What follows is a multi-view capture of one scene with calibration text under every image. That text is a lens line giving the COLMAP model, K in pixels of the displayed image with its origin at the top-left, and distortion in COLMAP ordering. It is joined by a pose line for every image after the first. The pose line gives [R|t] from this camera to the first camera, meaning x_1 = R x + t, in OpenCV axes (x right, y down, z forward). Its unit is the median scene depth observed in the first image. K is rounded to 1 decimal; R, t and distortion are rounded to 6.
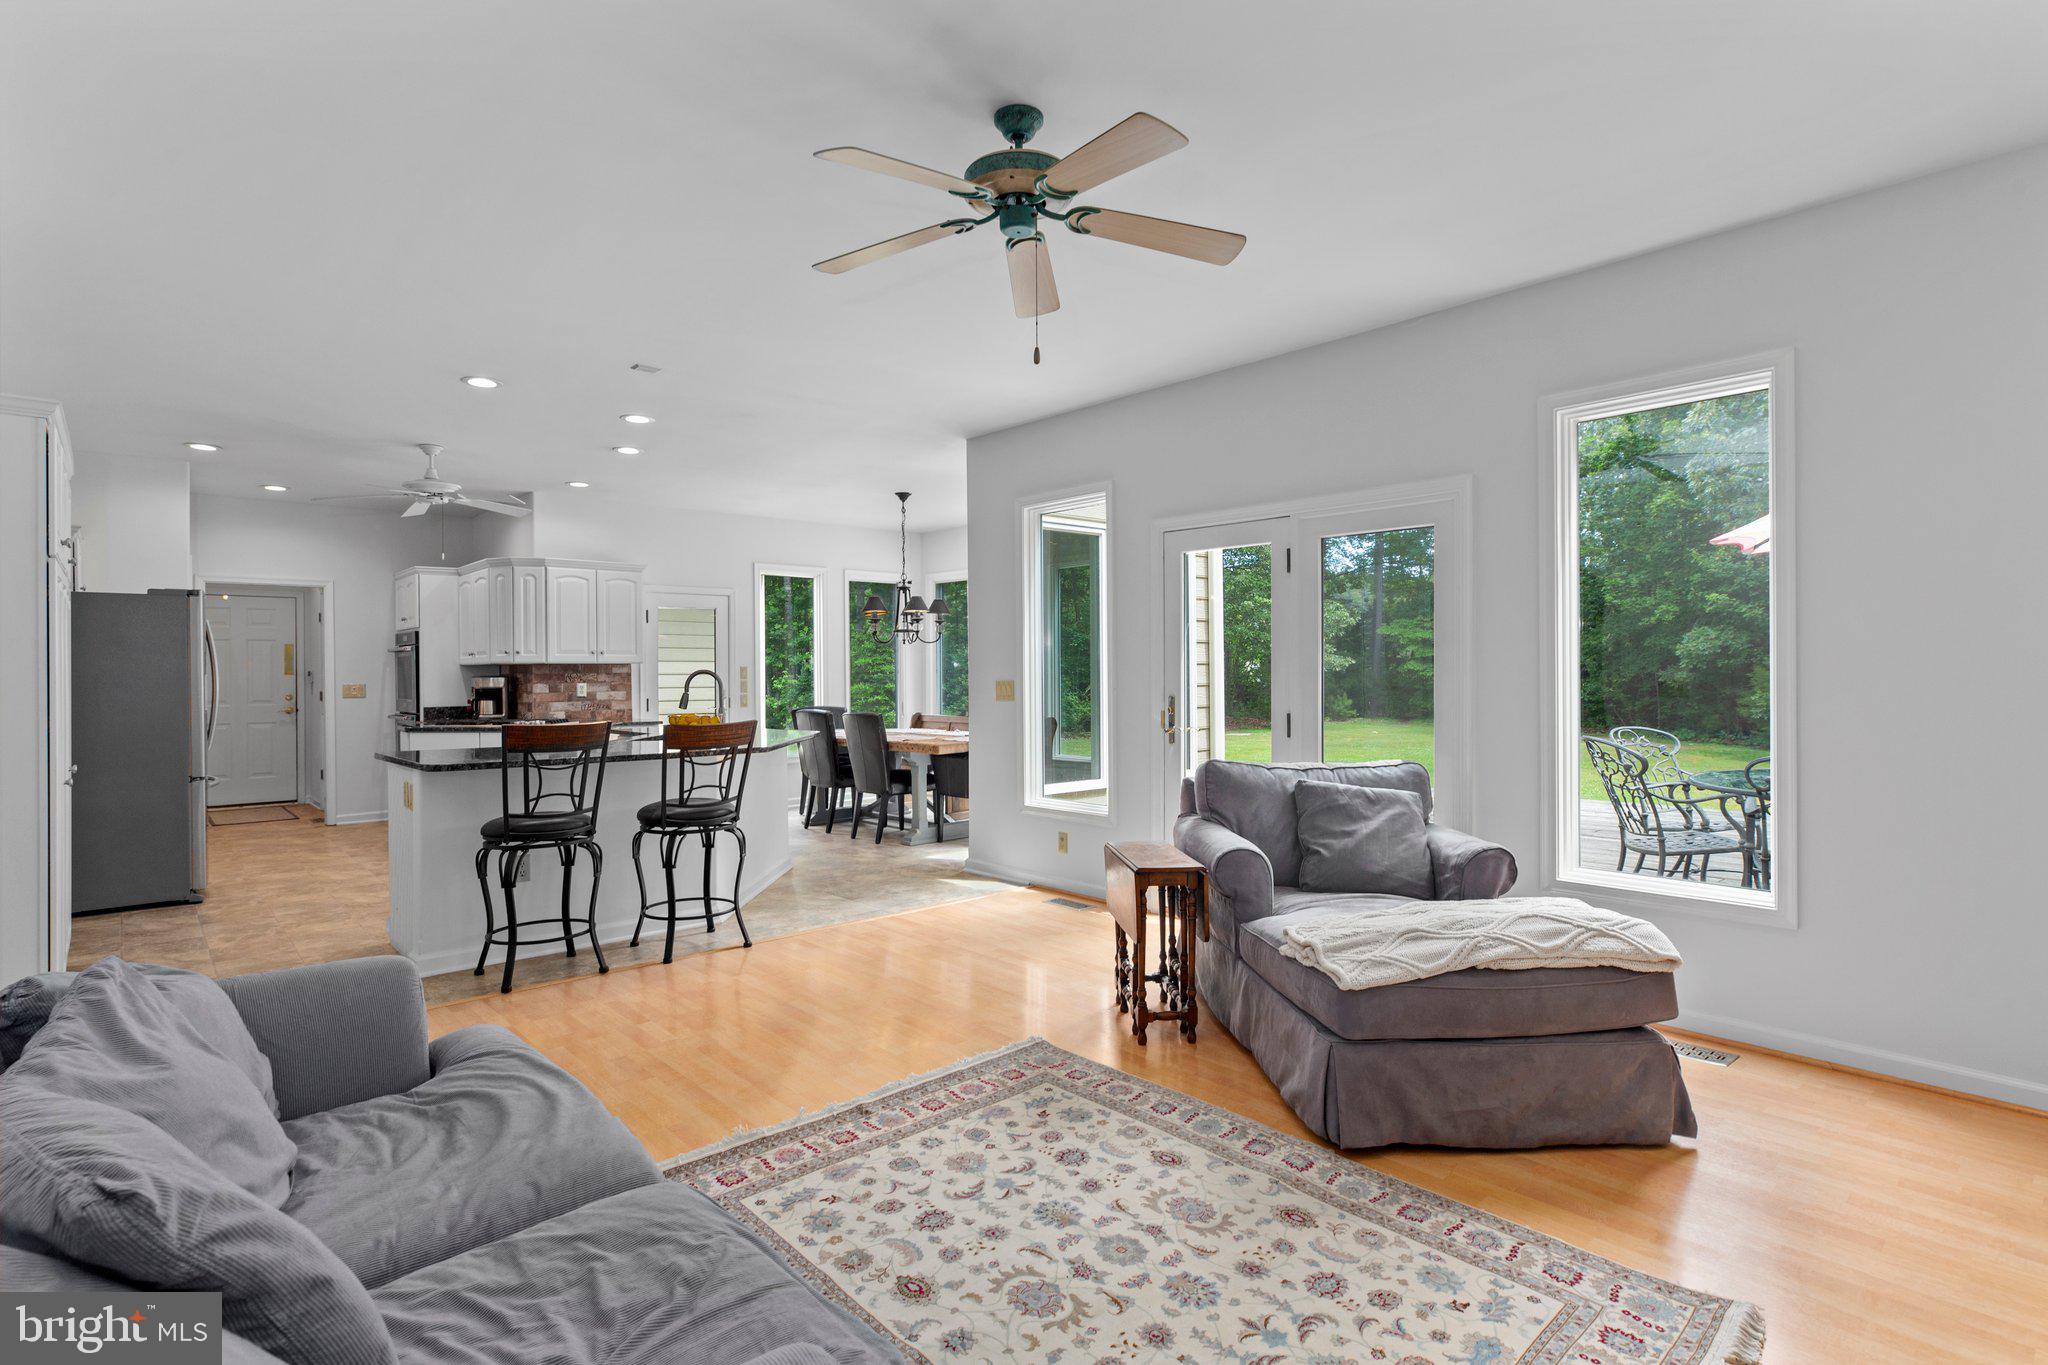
lens RADIAL K [[1014.3, 0, 1030.0], [0, 1014.3, 674.9], [0, 0, 1]] dist [0.000080, 0.000730]
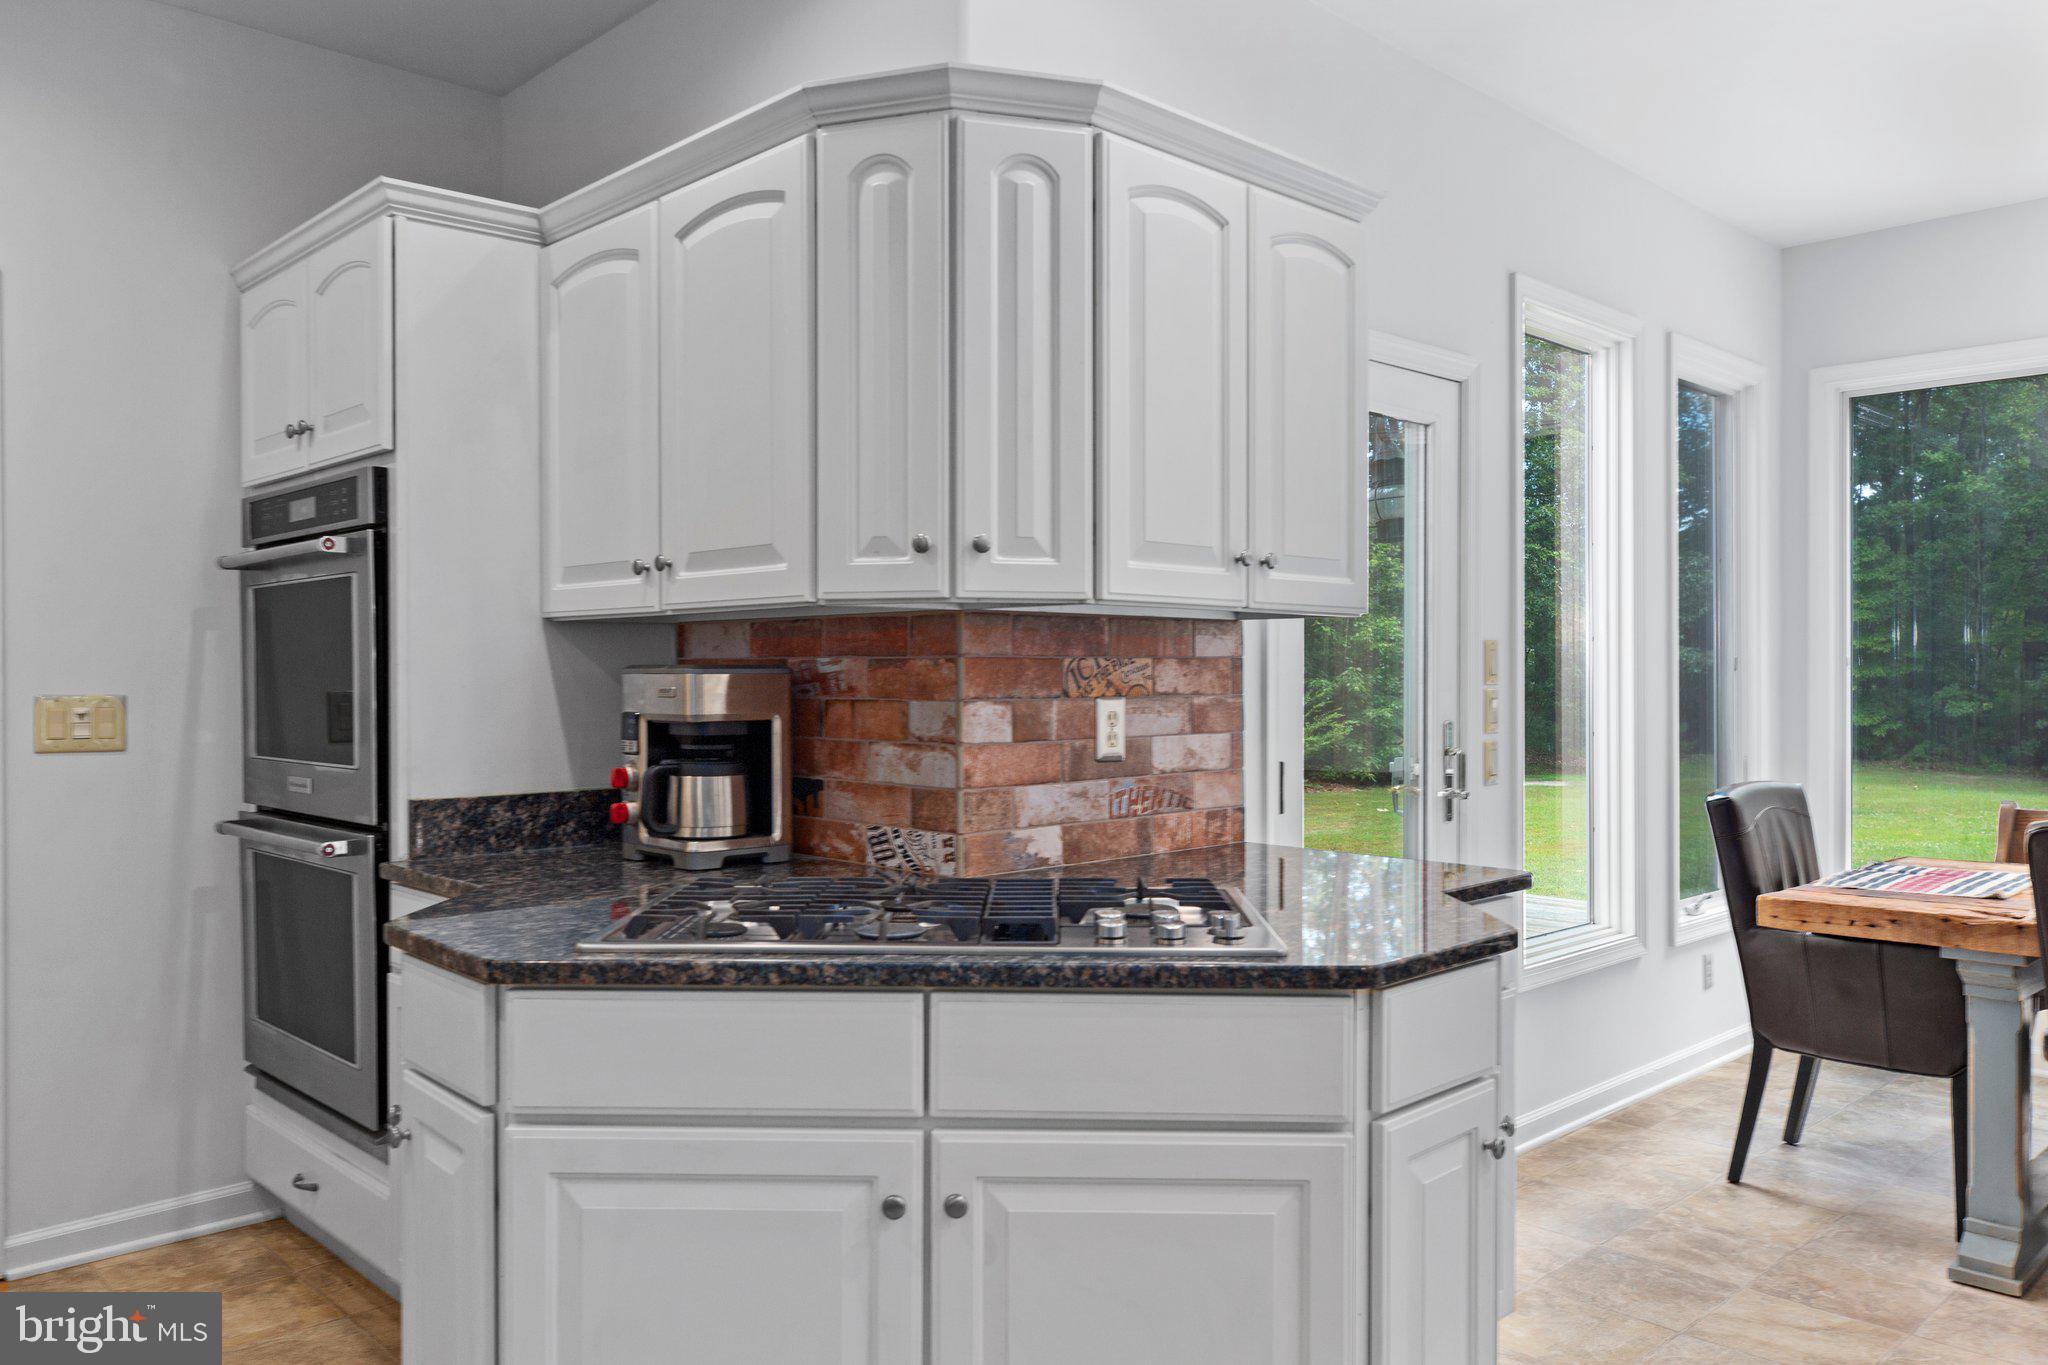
lens RADIAL K [[1524.9, 0, 1024.0], [0, 1524.9, 682.5], [0, 0, 1]] dist [-0.002537, -0.000484]
pose [[0.999525, 0.005988, 0.030229, -0.953344], [-0.006057, 0.999979, 0.002193, 0.007346], [-0.030215, -0.002375, 0.999541, 1.325666]]
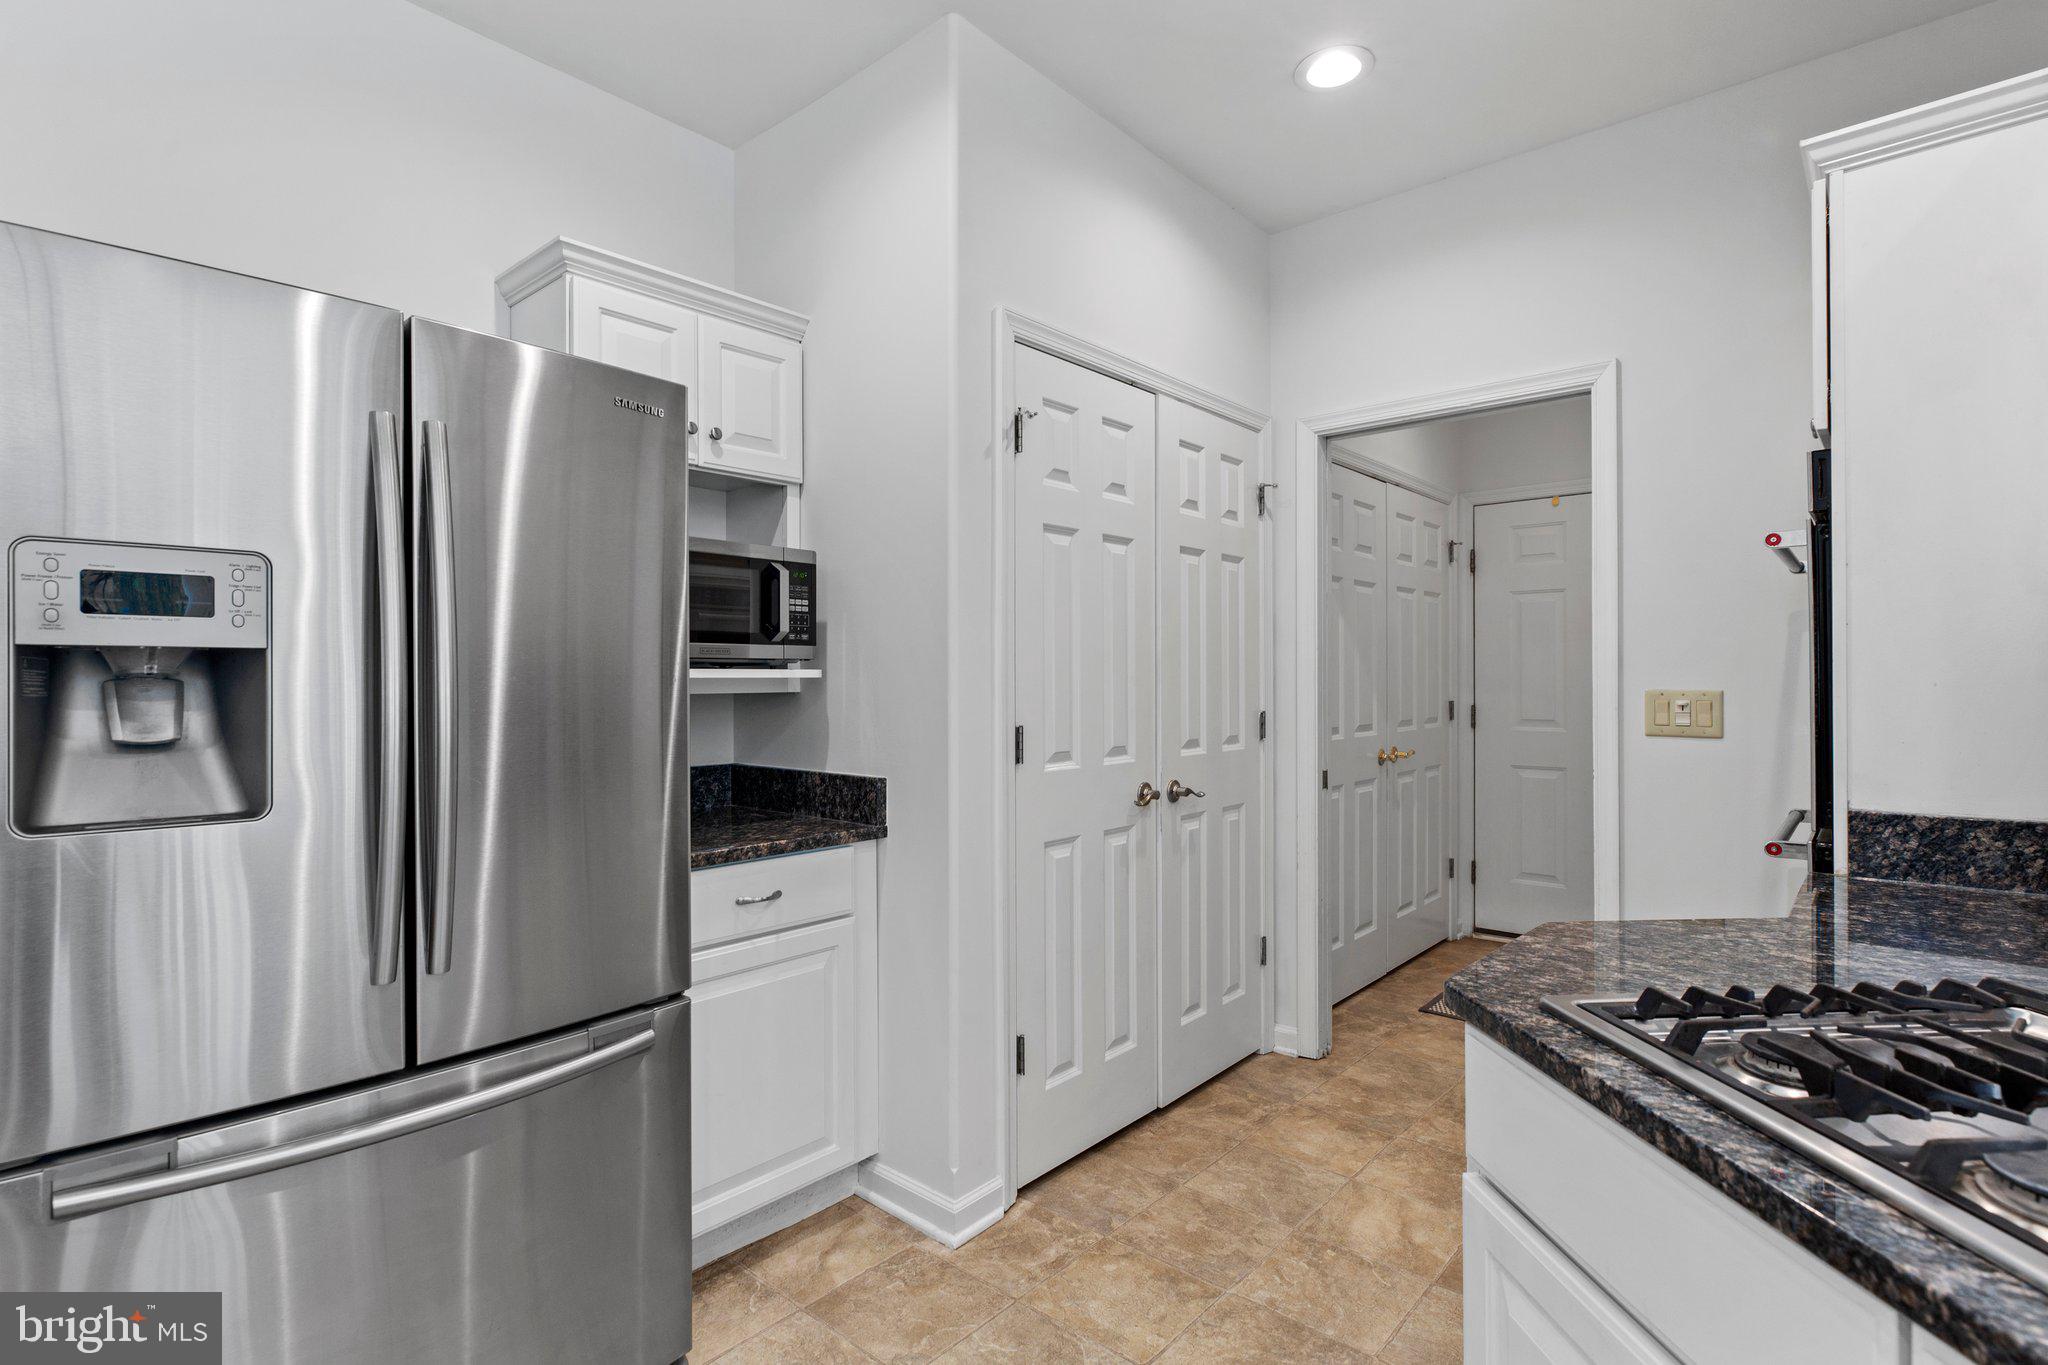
lens RADIAL K [[1014.3, 0, 1030.0], [0, 1014.3, 674.9], [0, 0, 1]] dist [0.000080, 0.000730]
pose [[0.117812, 0.003533, -0.993030, -0.833140], [0.001567, 0.999992, 0.003744, 0.005948], [0.993035, -0.001998, 0.117806, 1.638482]]
